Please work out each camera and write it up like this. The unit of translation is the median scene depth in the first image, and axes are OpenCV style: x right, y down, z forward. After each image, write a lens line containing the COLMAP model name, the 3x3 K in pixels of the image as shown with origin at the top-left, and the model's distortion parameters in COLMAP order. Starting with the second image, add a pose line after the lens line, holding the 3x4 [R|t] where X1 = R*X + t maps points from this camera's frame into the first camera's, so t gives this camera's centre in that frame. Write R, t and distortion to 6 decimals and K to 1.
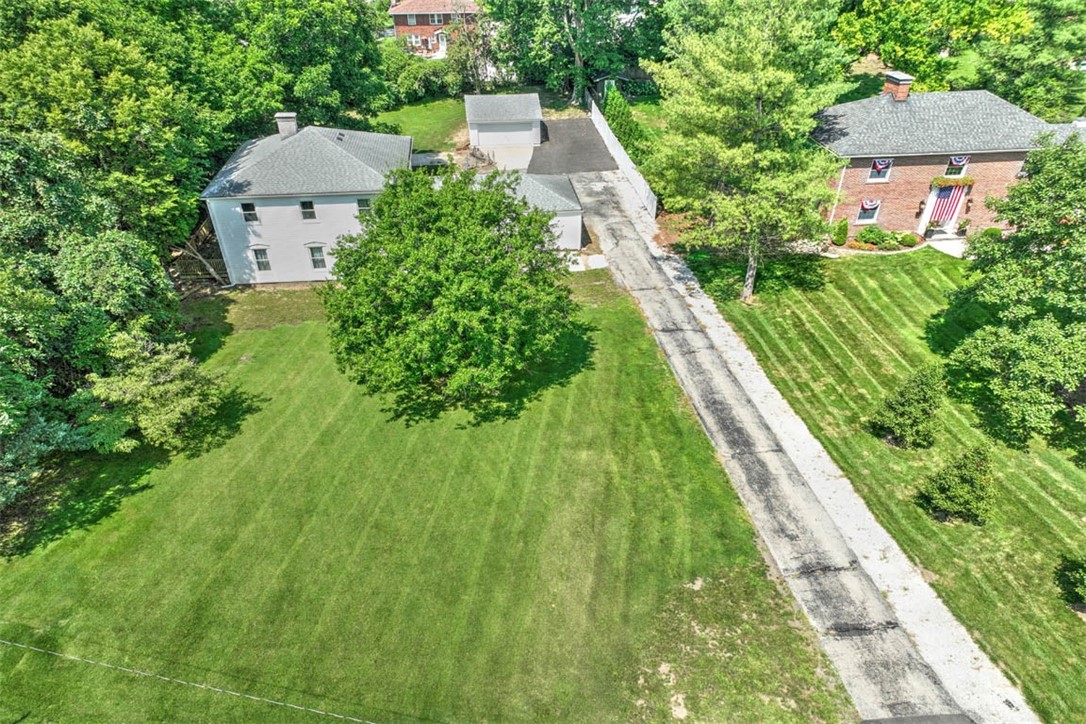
lens RADIAL K [[740.6, 0, 546.1], [0, 740.6, 430.4], [0, 0, 1]] dist [0.006617, 0.003548]
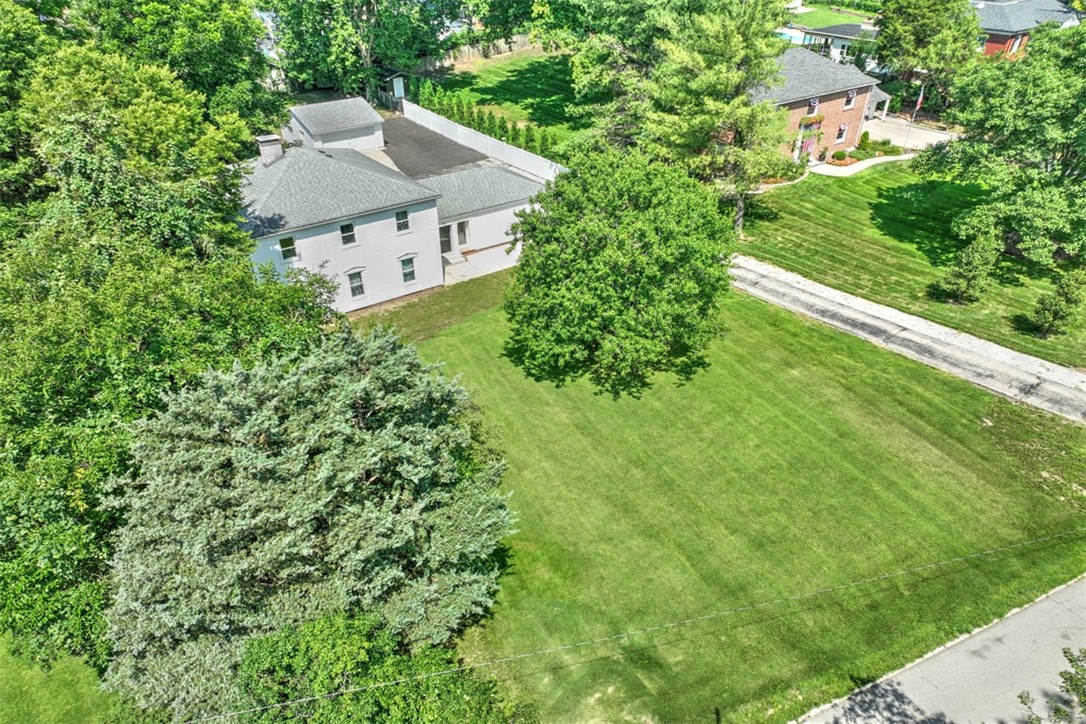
lens RADIAL K [[740.6, 0, 546.1], [0, 740.6, 430.4], [0, 0, 1]] dist [0.006617, 0.003548]
pose [[0.862409, -0.296785, 0.410085, -0.716465], [0.296480, 0.952754, 0.066025, -0.067041], [-0.410305, 0.064642, 0.909654, 0.098752]]
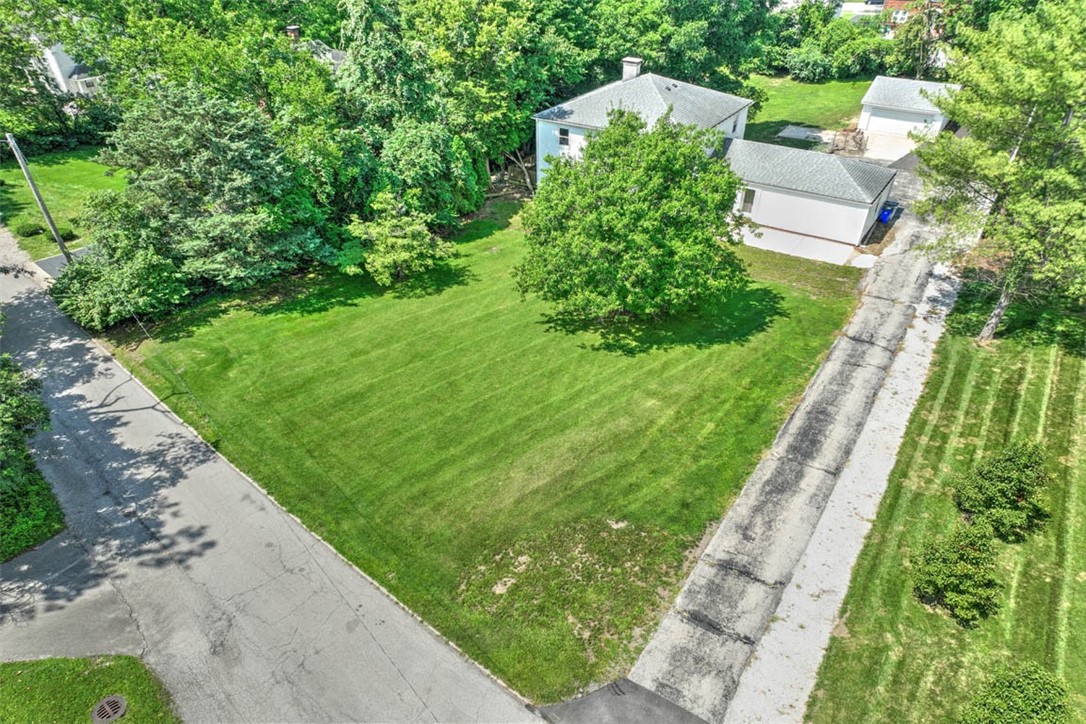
lens RADIAL K [[740.6, 0, 546.1], [0, 740.6, 430.4], [0, 0, 1]] dist [0.006617, 0.003548]
pose [[0.788391, 0.376844, -0.486240, 0.413921], [-0.361998, 0.923266, 0.128600, -0.010473], [0.497391, 0.074631, 0.864311, 0.018870]]
